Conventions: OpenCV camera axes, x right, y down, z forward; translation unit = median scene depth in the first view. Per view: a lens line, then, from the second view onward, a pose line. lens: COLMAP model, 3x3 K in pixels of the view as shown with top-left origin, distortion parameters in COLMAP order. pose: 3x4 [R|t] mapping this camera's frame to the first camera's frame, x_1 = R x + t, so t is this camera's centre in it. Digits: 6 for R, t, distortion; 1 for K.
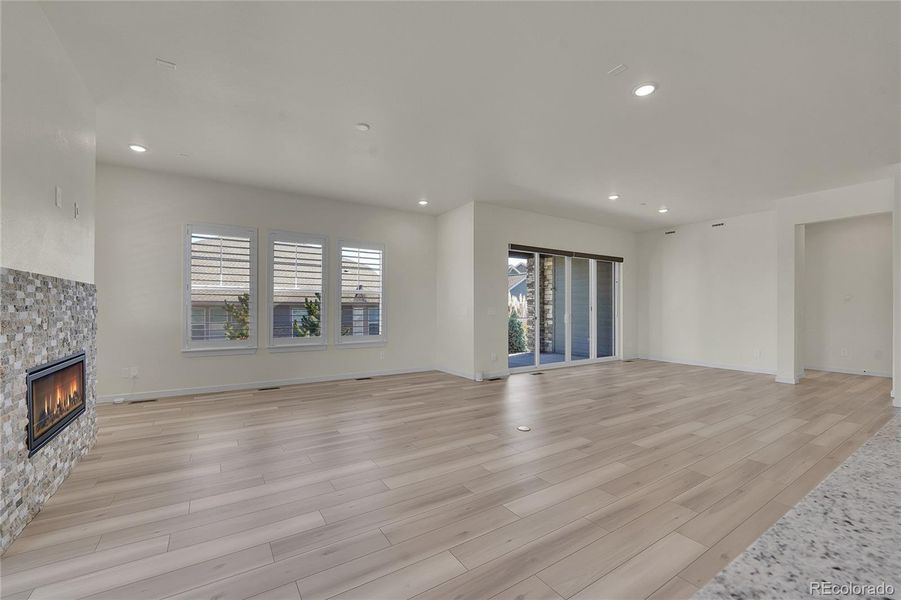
lens RADIAL K [[367.4, 0, 447.4], [0, 367.4, 308.7], [0, 0, 1]] dist [-0.004418, -0.000891]
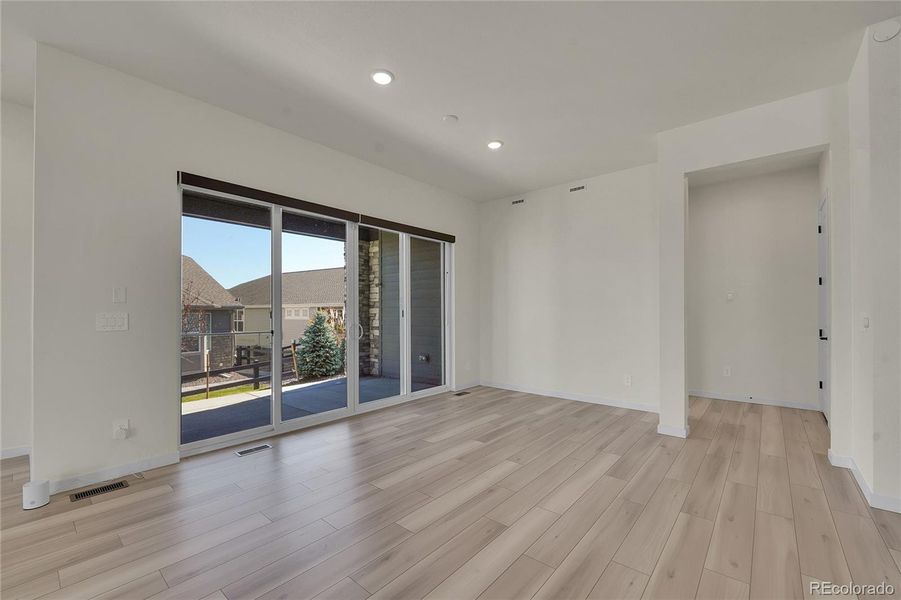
lens RADIAL K [[367.4, 0, 449.6], [0, 367.4, 303.1], [0, 0, 1]] dist [-0.004418, -0.000891]
pose [[0.961492, 0.004053, 0.274802, 0.253363], [0.003198, 0.999659, -0.025933, -0.000802], [-0.274813, 0.025813, 0.961151, 0.325965]]
